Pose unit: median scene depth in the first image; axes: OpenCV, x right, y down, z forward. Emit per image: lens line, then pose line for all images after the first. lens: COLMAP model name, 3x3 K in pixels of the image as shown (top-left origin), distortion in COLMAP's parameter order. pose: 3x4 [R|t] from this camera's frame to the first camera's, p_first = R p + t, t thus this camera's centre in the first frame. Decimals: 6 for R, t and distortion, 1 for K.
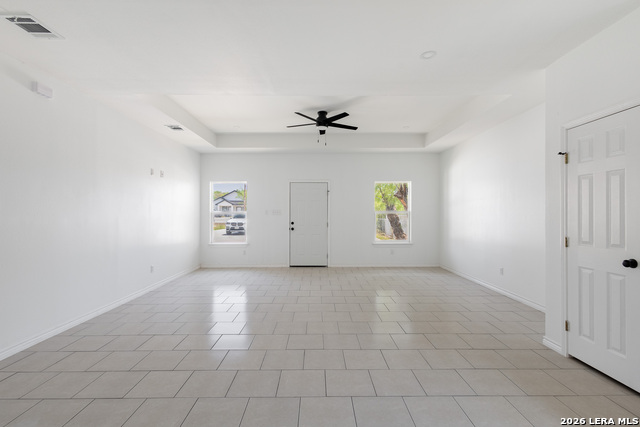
lens RADIAL K [[292.7, 0, 317.2], [0, 292.7, 212.3], [0, 0, 1]] dist [0.000856, -0.000506]
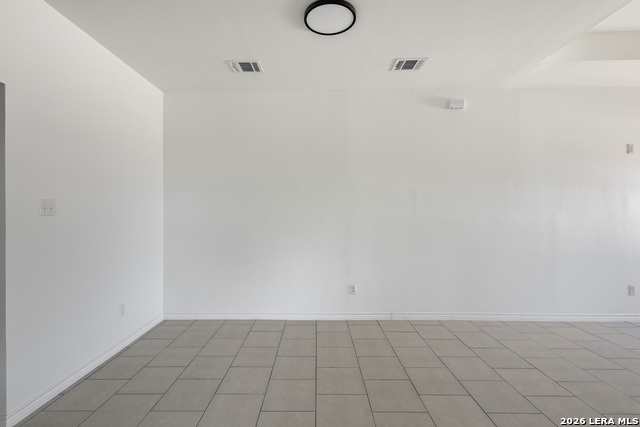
lens RADIAL K [[292.7, 0, 315.4], [0, 292.7, 213.7], [0, 0, 1]] dist [0.000856, -0.000506]
pose [[-0.040591, 0.006269, -0.999156, 0.124035], [0.011358, 0.999919, 0.005812, 0.001509], [0.999111, -0.011112, -0.040659, 0.245709]]
